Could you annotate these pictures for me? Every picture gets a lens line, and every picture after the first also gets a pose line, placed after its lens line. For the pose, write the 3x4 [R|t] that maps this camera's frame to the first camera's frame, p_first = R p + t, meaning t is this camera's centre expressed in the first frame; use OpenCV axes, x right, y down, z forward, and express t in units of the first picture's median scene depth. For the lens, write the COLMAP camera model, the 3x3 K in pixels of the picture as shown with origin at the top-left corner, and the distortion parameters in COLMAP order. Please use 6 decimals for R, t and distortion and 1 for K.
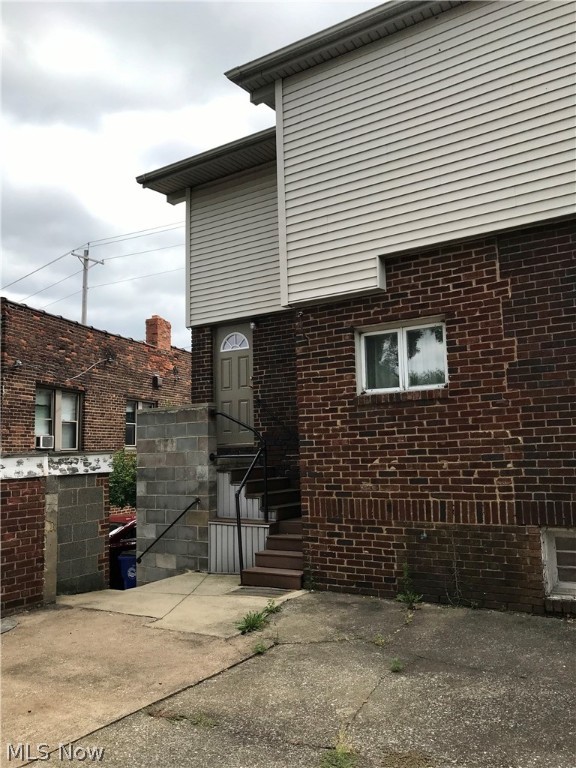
lens RADIAL K [[623.9, 0, 291.5], [0, 623.9, 382.8], [0, 0, 1]] dist [0.029292, -0.030507]
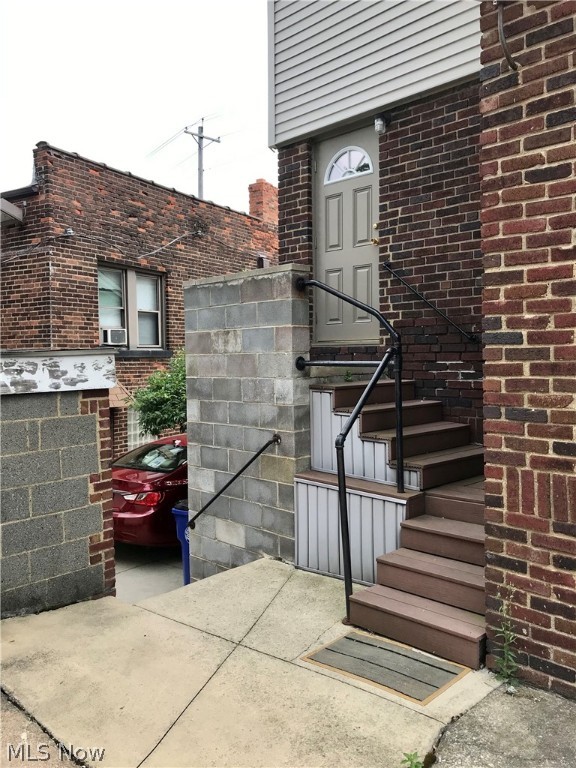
lens RADIAL K [[623.9, 0, 274.6], [0, 623.9, 357.3], [0, 0, 1]] dist [0.029292, -0.030507]
pose [[0.971460, 0.016303, -0.236644, -0.019143], [0.012301, 0.992830, 0.118897, 0.046730], [0.236886, -0.118414, 0.964294, 0.451112]]
